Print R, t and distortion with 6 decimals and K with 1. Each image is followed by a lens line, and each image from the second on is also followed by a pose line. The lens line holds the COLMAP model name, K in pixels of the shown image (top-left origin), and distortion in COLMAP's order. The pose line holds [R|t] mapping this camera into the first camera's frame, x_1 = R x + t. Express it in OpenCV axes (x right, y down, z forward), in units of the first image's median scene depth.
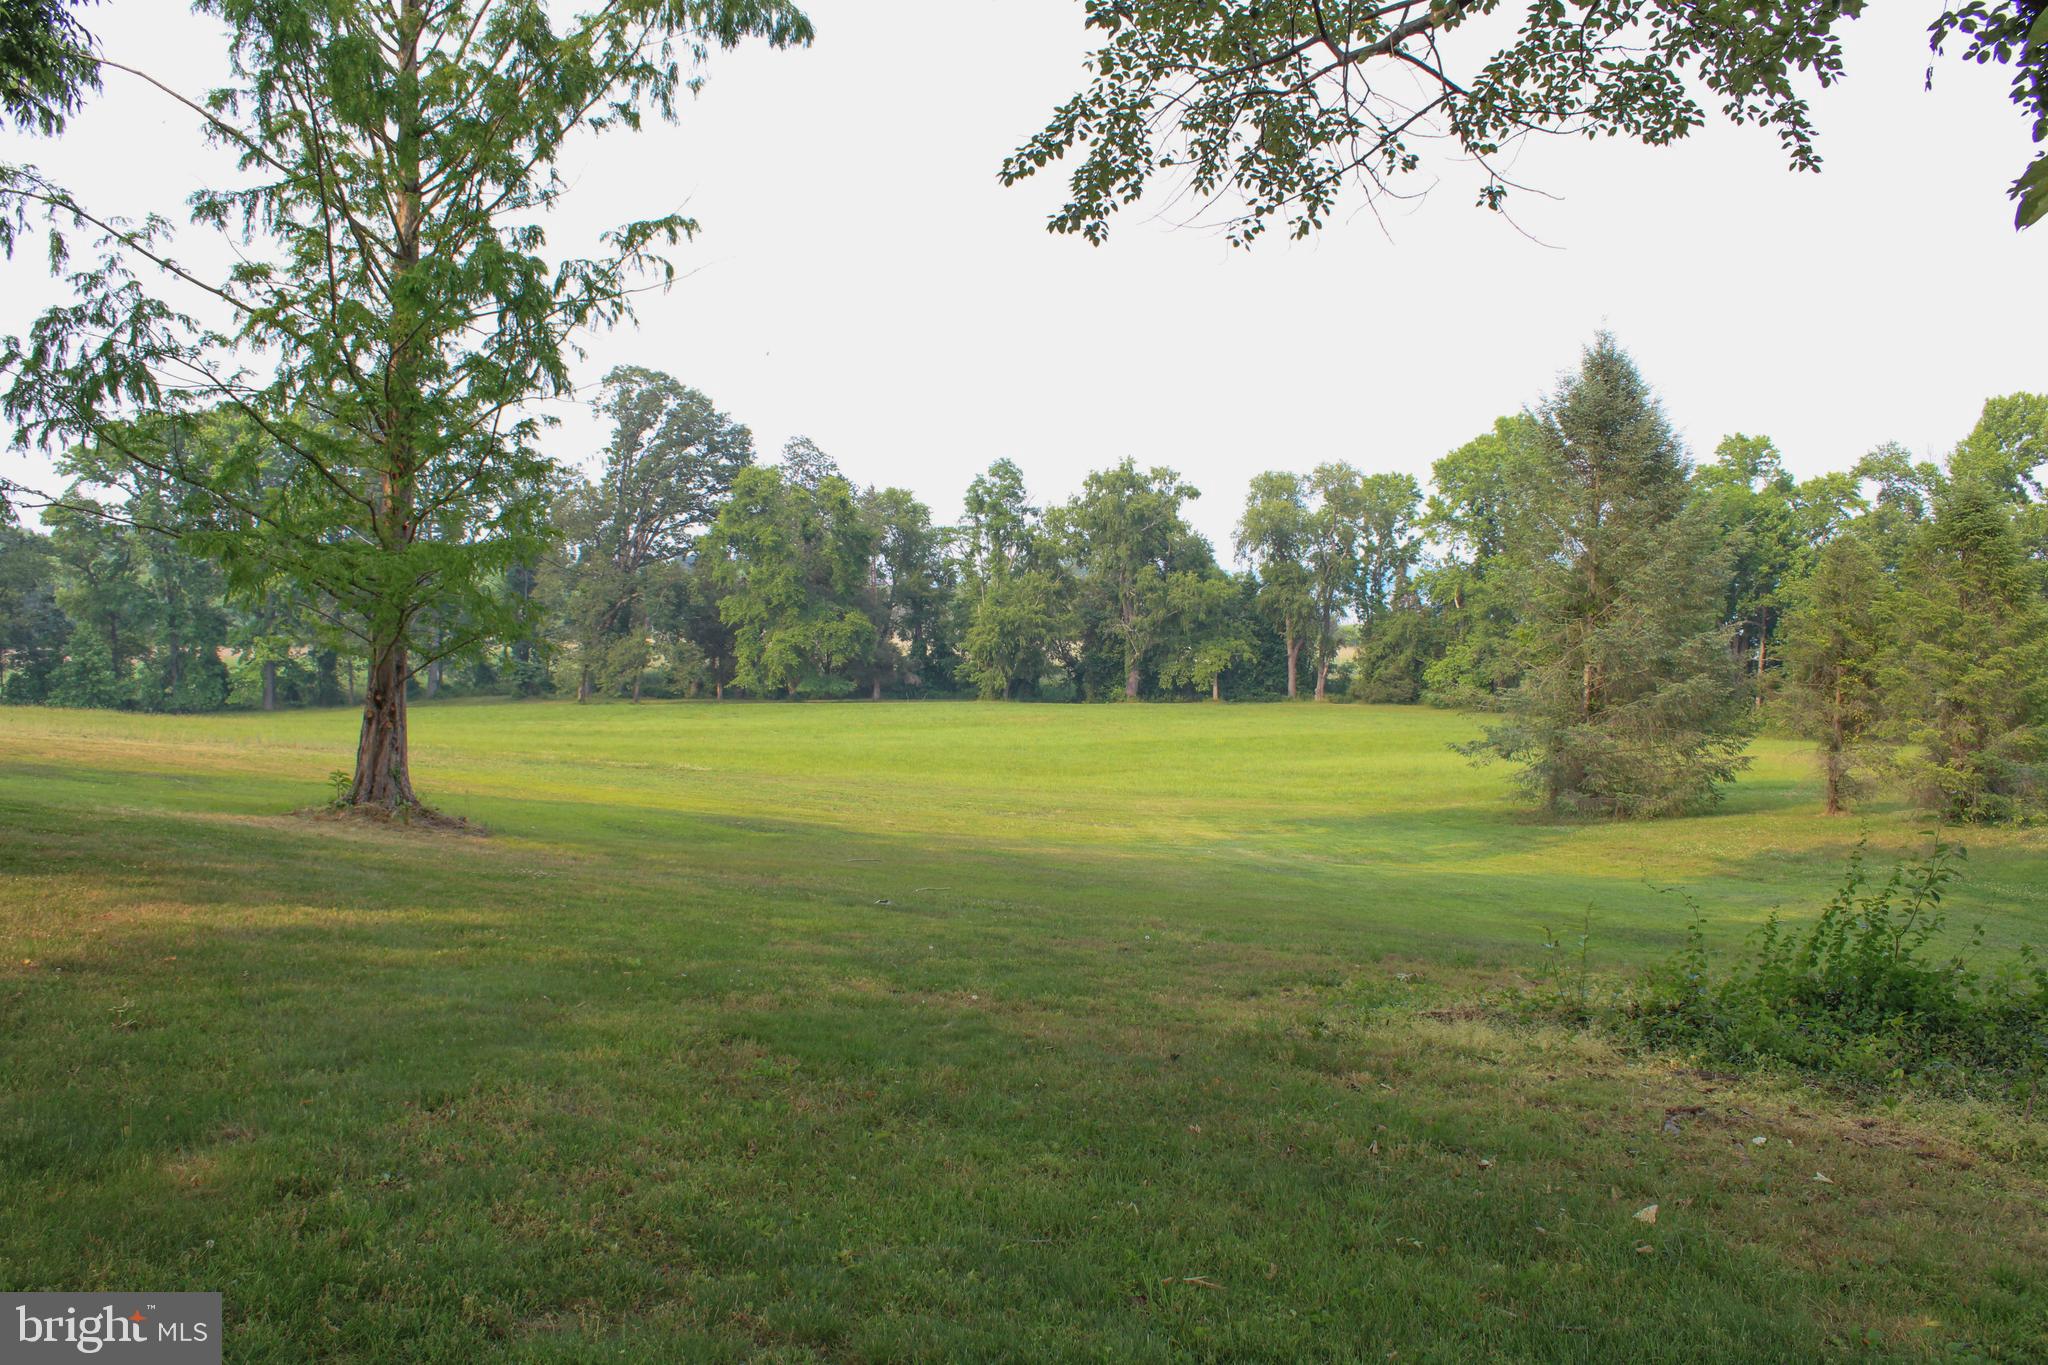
lens RADIAL K [[1734.0, 0, 1023.8], [0, 1734.0, 677.3], [0, 0, 1]] dist [-0.151904, 0.095665]
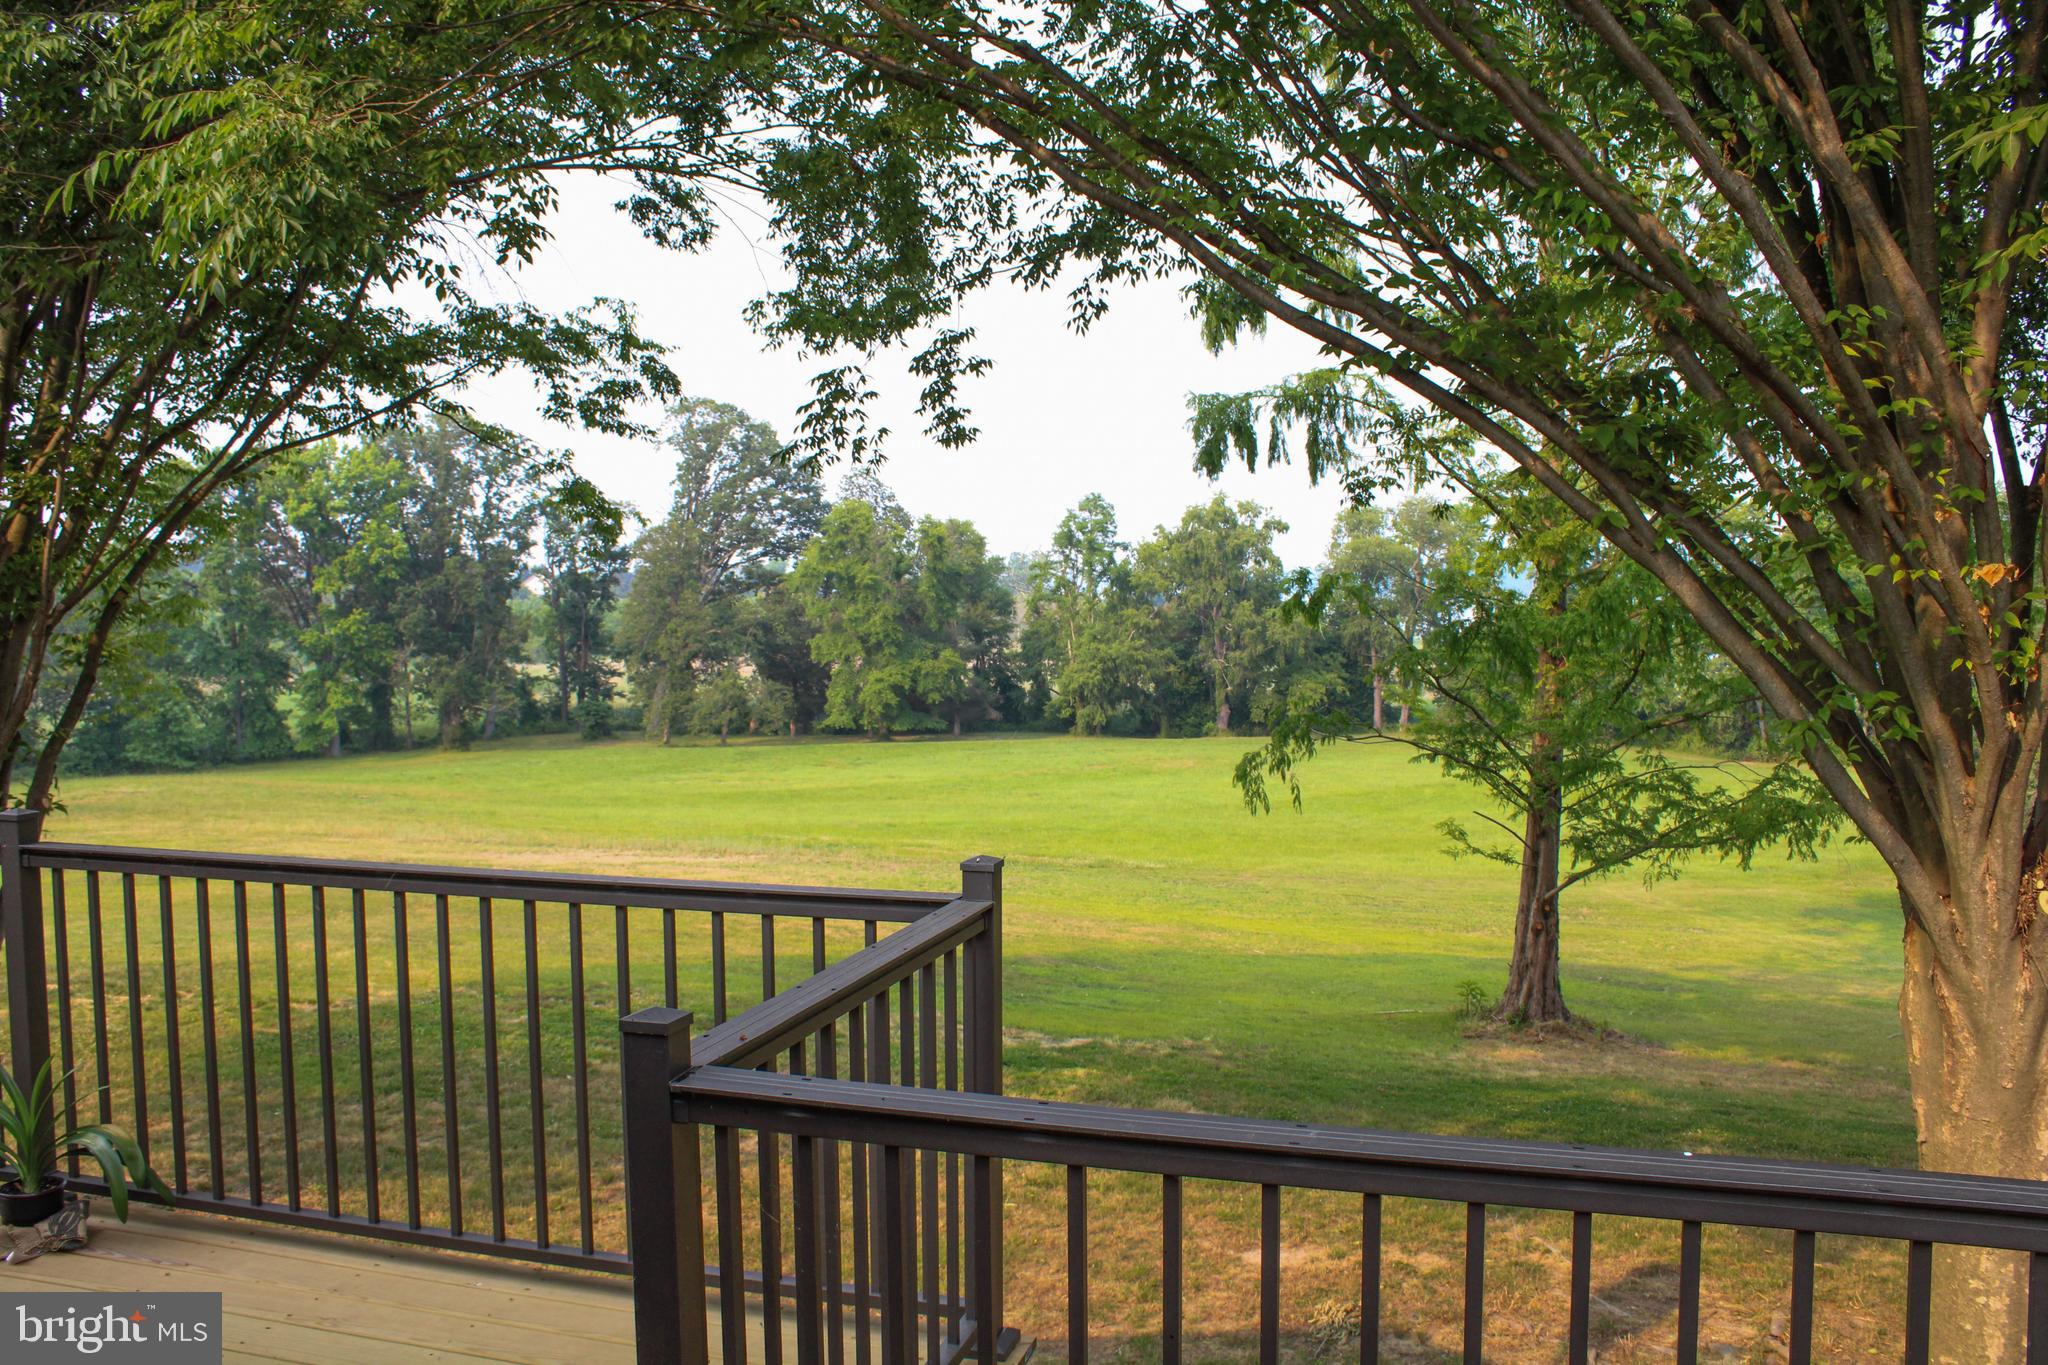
lens RADIAL K [[1734.0, 0, 1023.4], [0, 1734.0, 687.2], [0, 0, 1]] dist [-0.151904, 0.095665]
pose [[0.997819, -0.012206, 0.064876, -0.118262], [0.011967, 0.999920, 0.004077, -0.019479], [-0.064920, -0.003292, 0.997885, 0.008851]]
